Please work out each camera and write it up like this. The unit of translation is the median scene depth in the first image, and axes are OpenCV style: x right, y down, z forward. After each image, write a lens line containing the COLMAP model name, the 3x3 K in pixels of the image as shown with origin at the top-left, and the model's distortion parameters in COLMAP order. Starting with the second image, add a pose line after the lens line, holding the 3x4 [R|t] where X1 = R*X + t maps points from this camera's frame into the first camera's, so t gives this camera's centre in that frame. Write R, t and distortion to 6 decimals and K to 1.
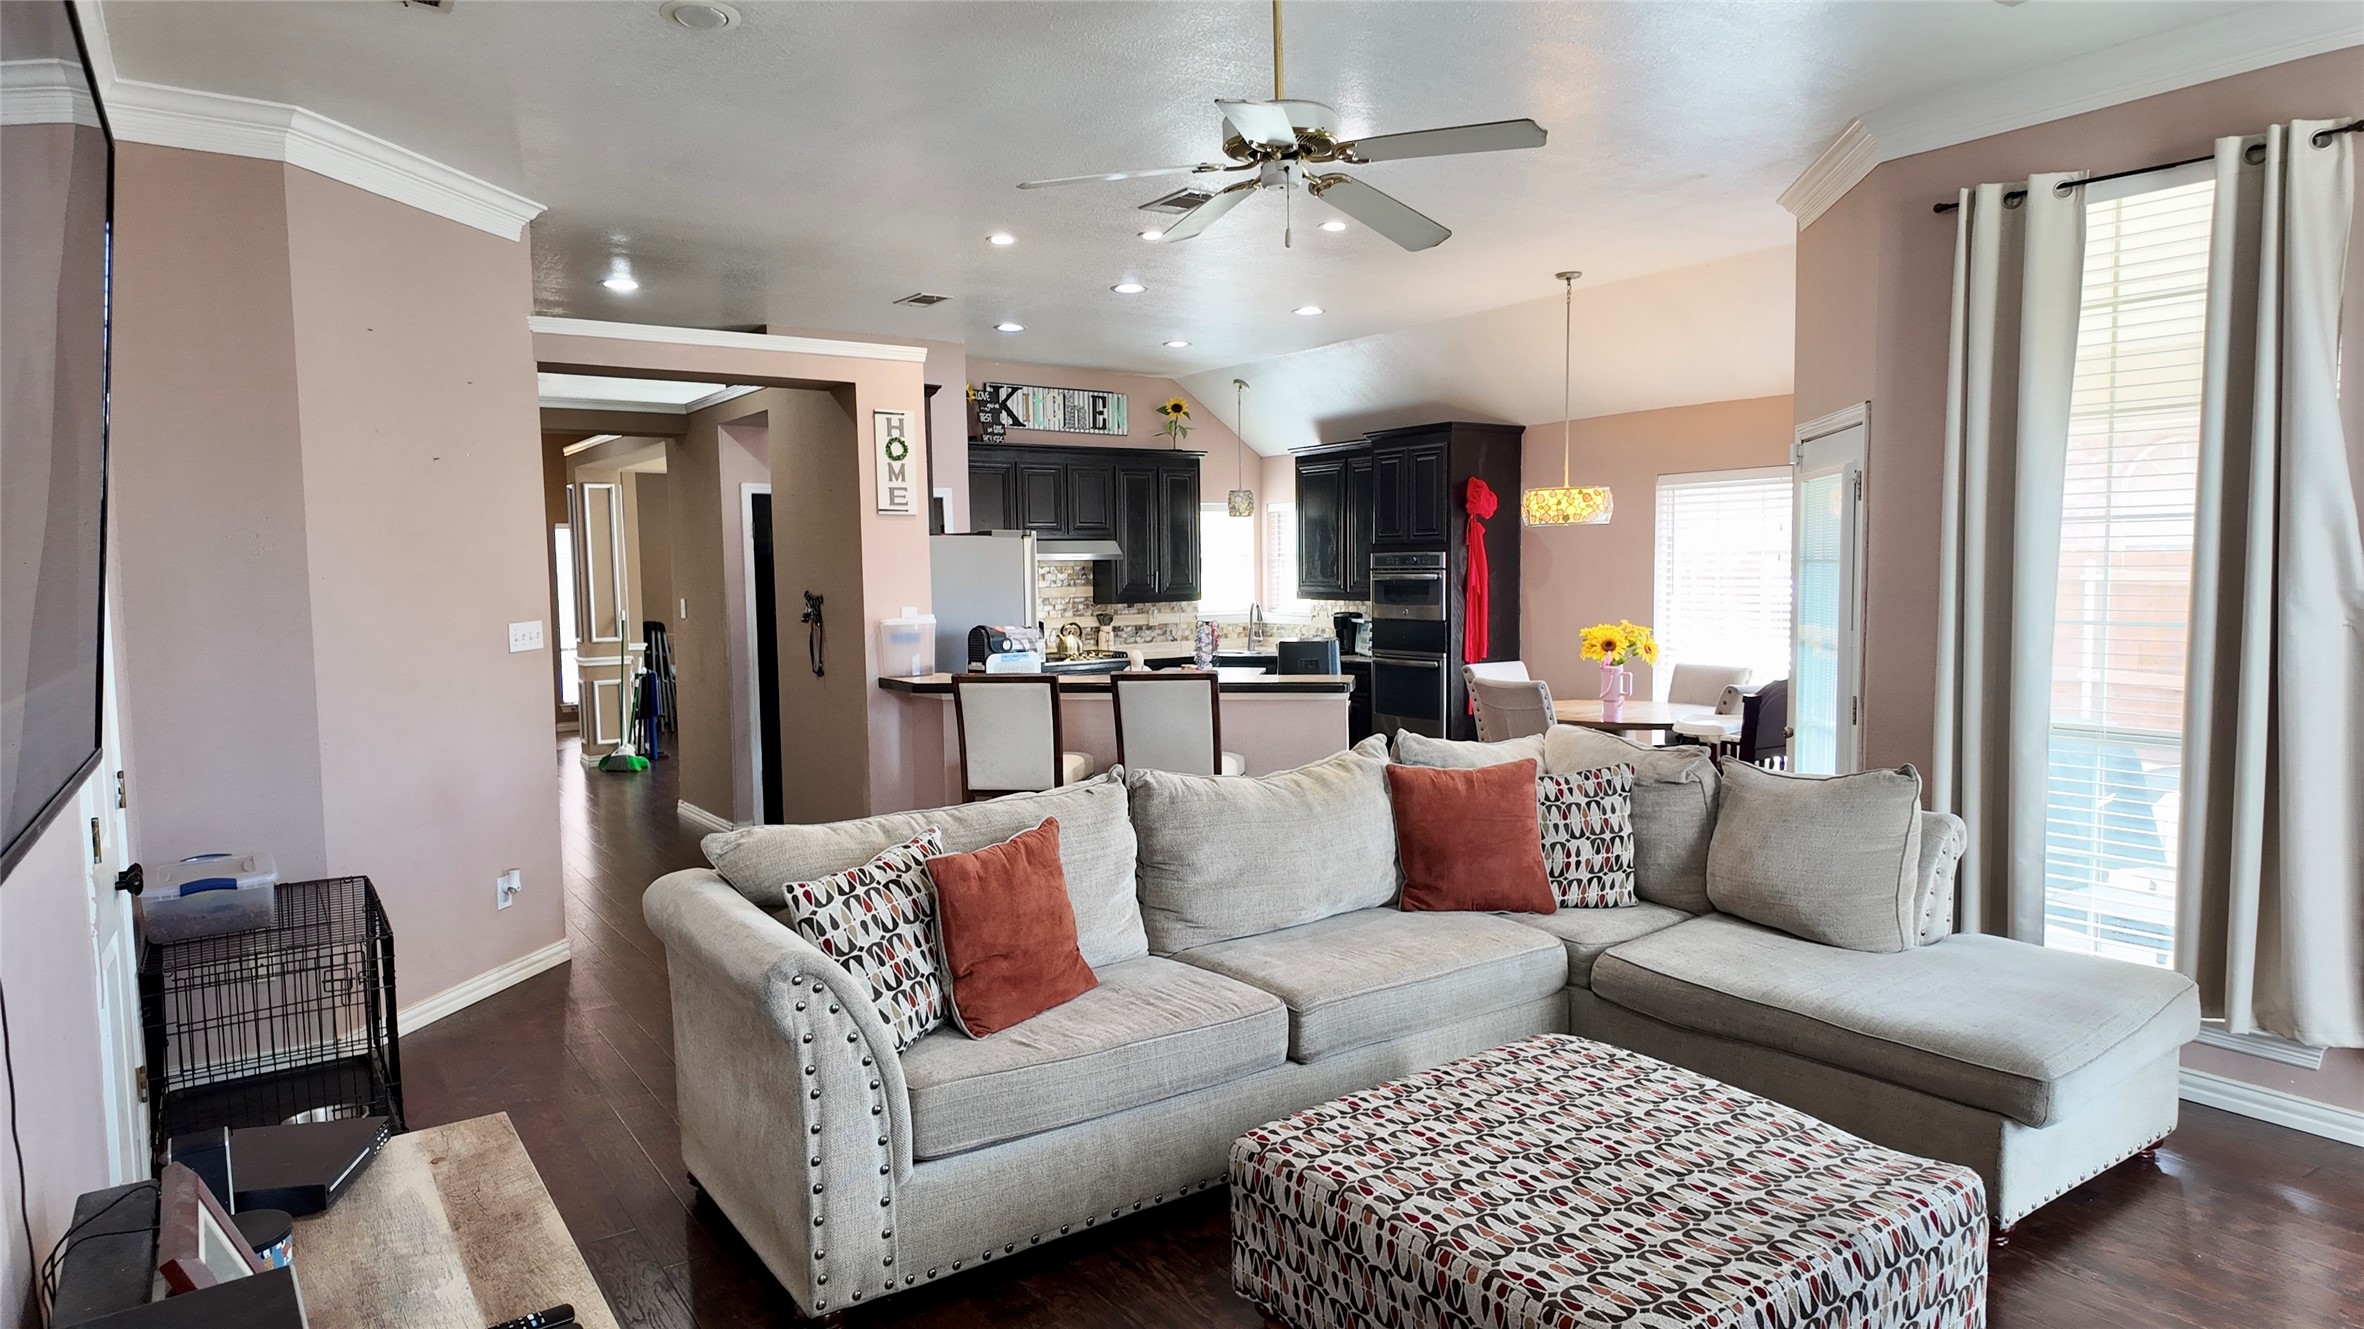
lens RADIAL K [[1376.7, 0, 1191.3], [0, 1376.7, 672.2], [0, 0, 1]] dist [0.041131, -0.000167]
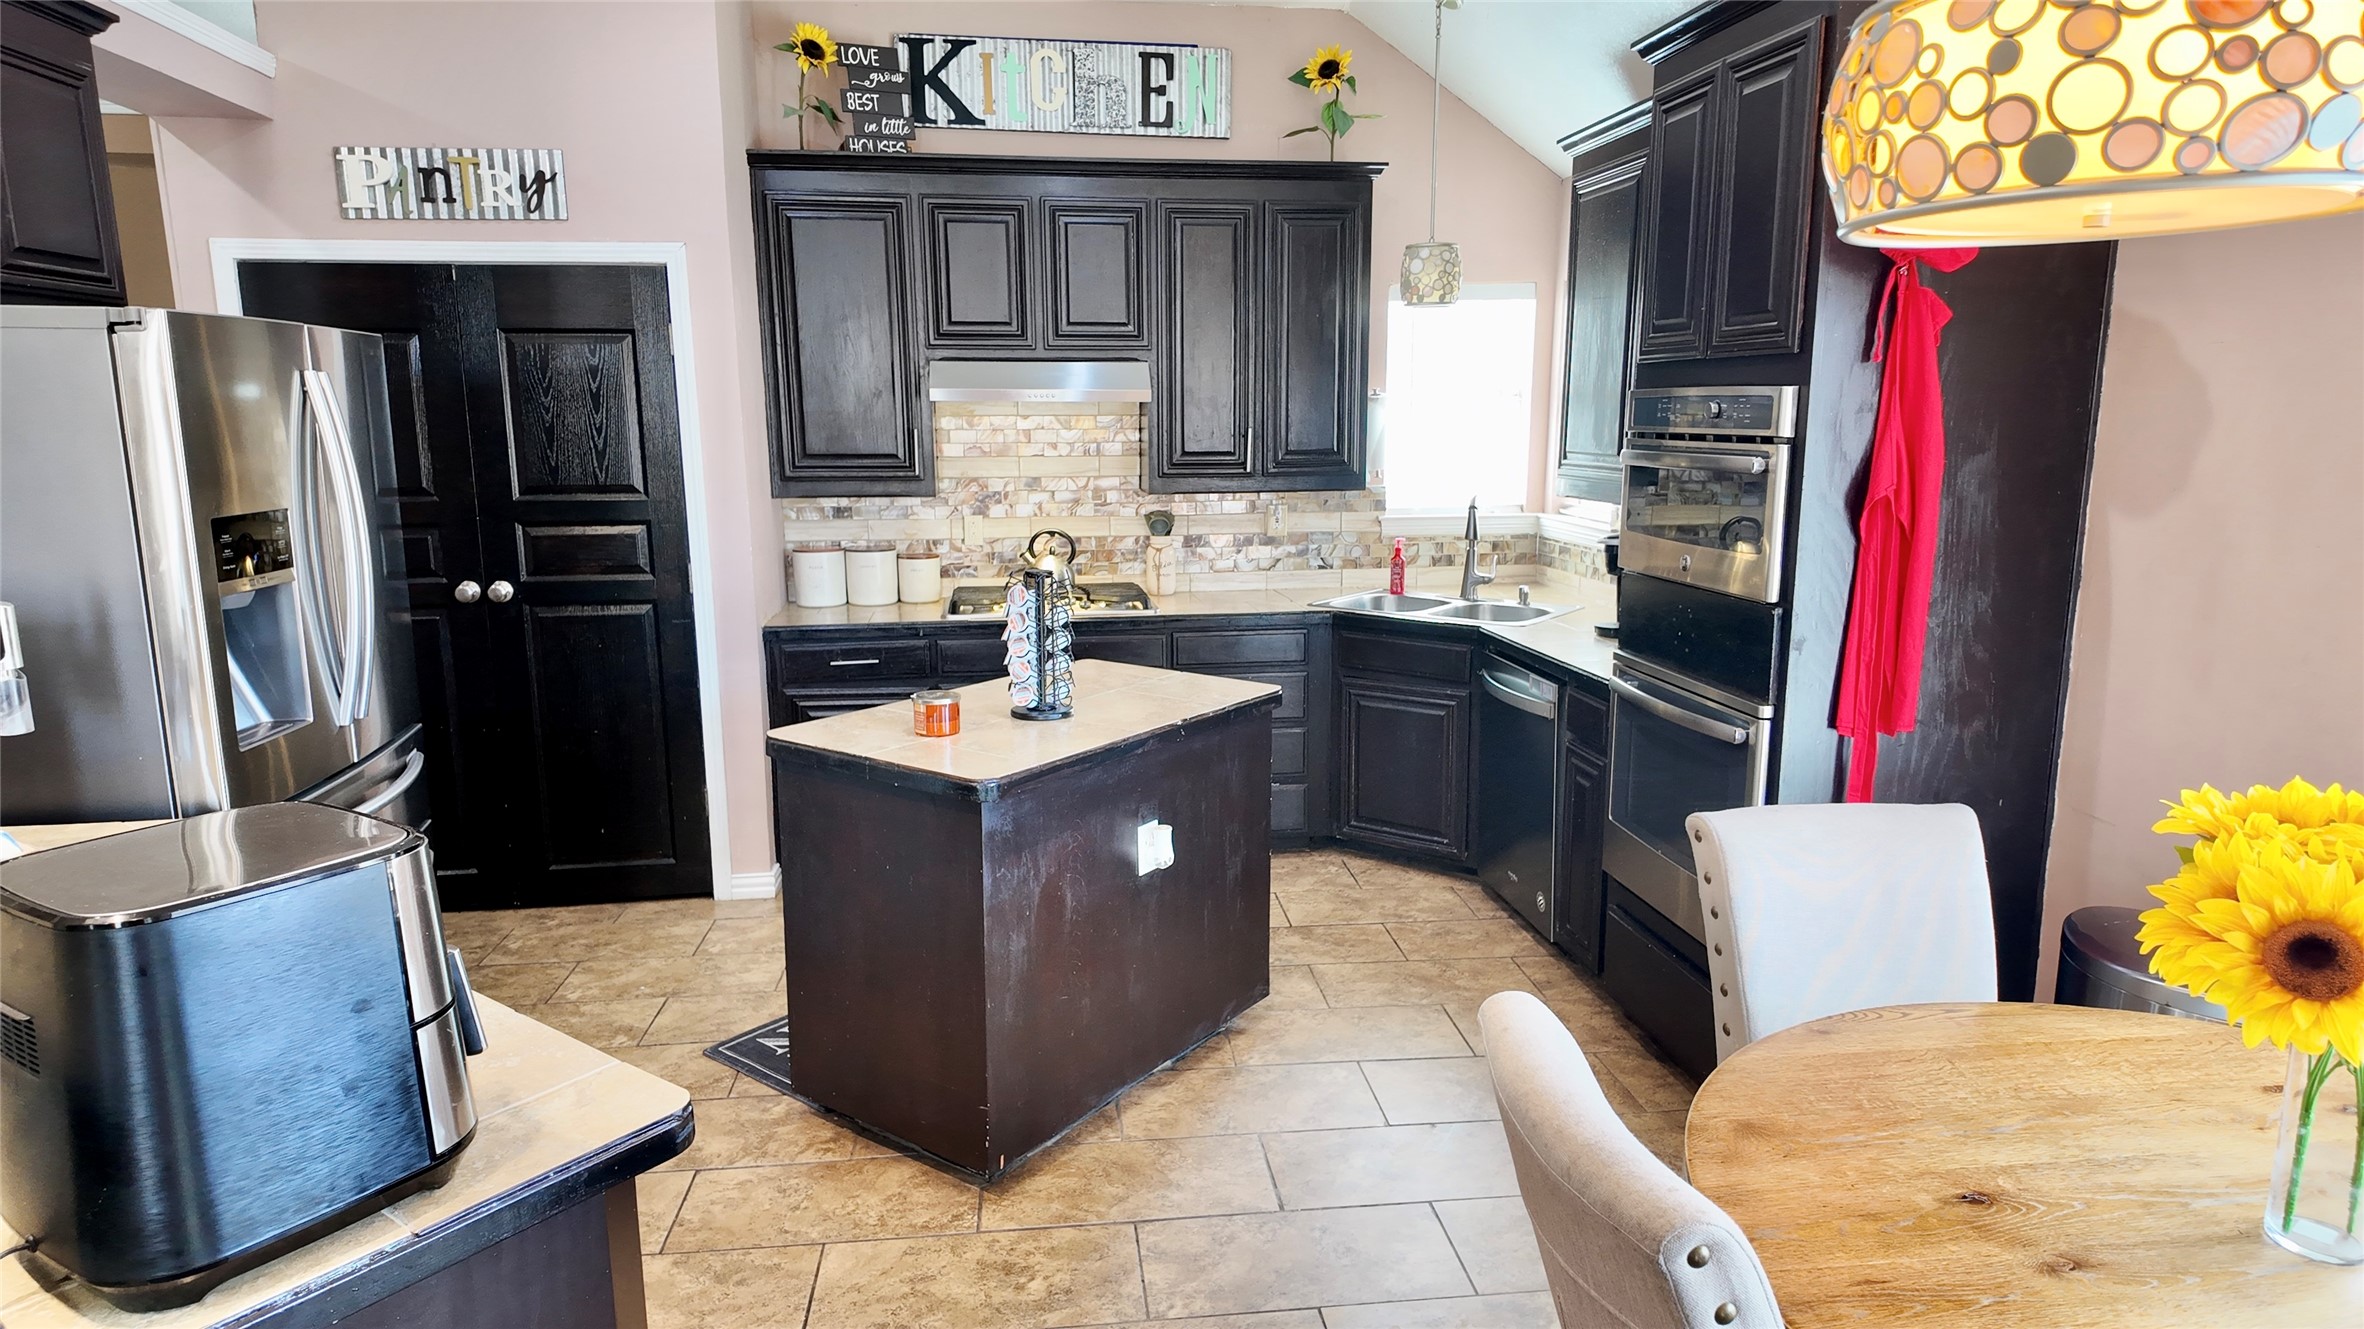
lens RADIAL K [[1378.3, 0, 1175.3], [0, 1378.3, 662.3], [0, 0, 1]] dist [0.118076, -0.174455]
pose [[0.891469, 0.092652, -0.443507, 0.259198], [-0.044318, 0.992006, 0.118156, -0.071521], [0.450909, -0.085677, 0.888449, 0.820176]]
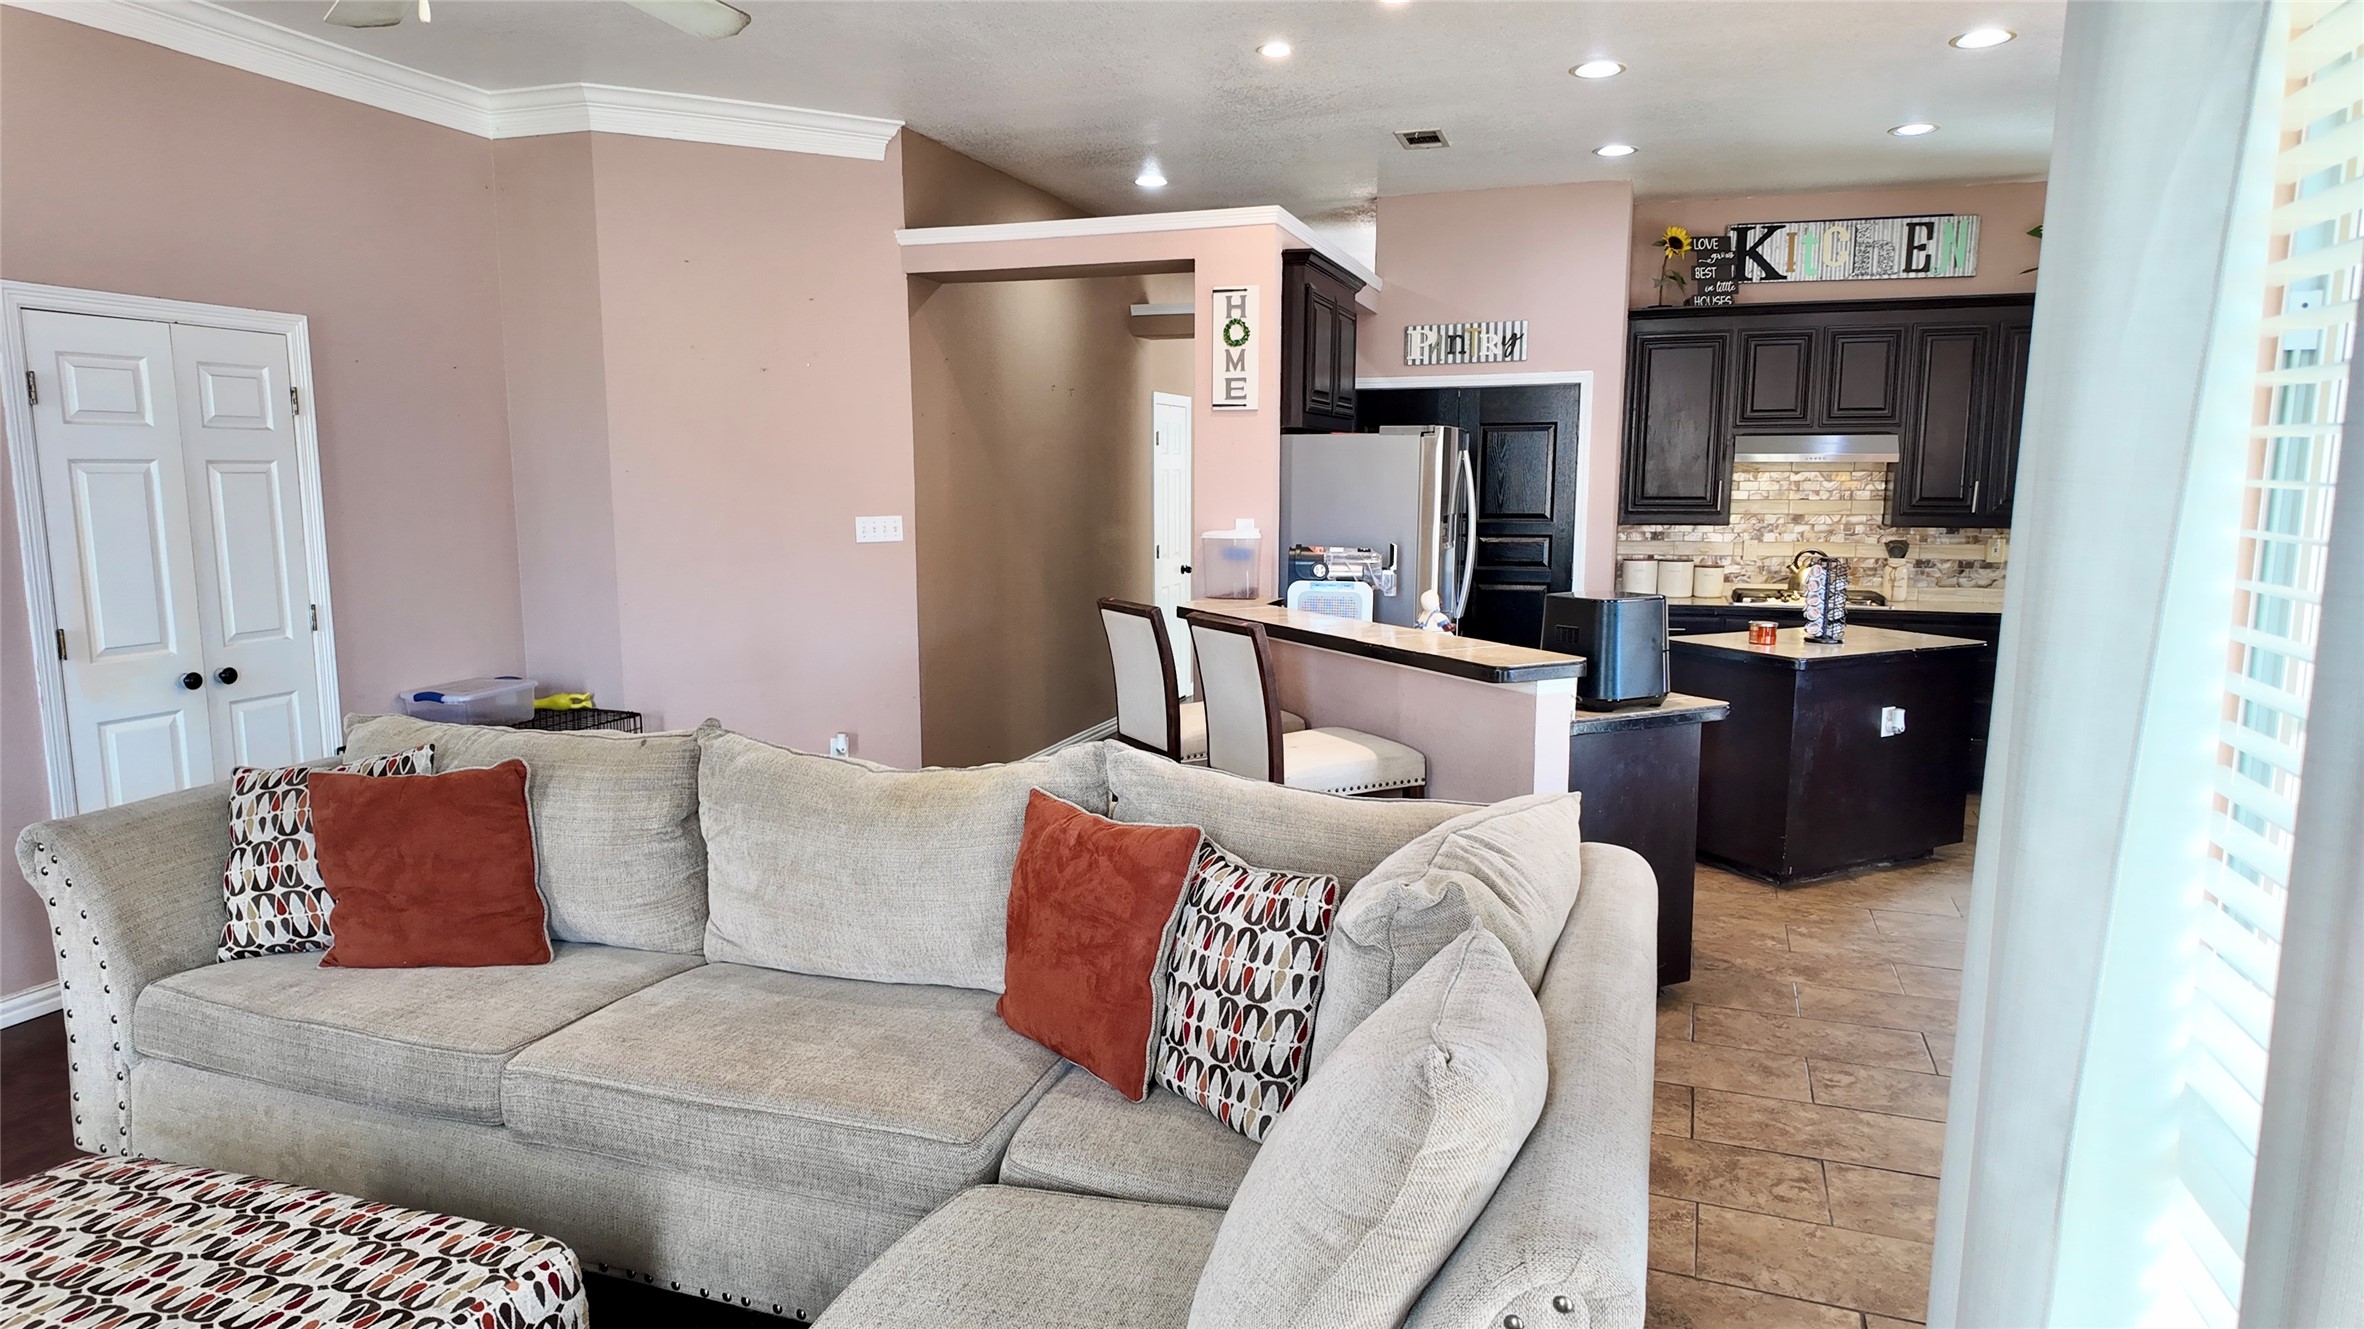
lens RADIAL K [[1378.3, 0, 1175.3], [0, 1378.3, 662.3], [0, 0, 1]] dist [0.118076, -0.174455]
pose [[0.594065, 0.125552, -0.794559, 0.440407], [-0.073857, 0.992086, 0.101544, -0.039806], [0.801020, -0.001640, 0.598636, 0.420117]]
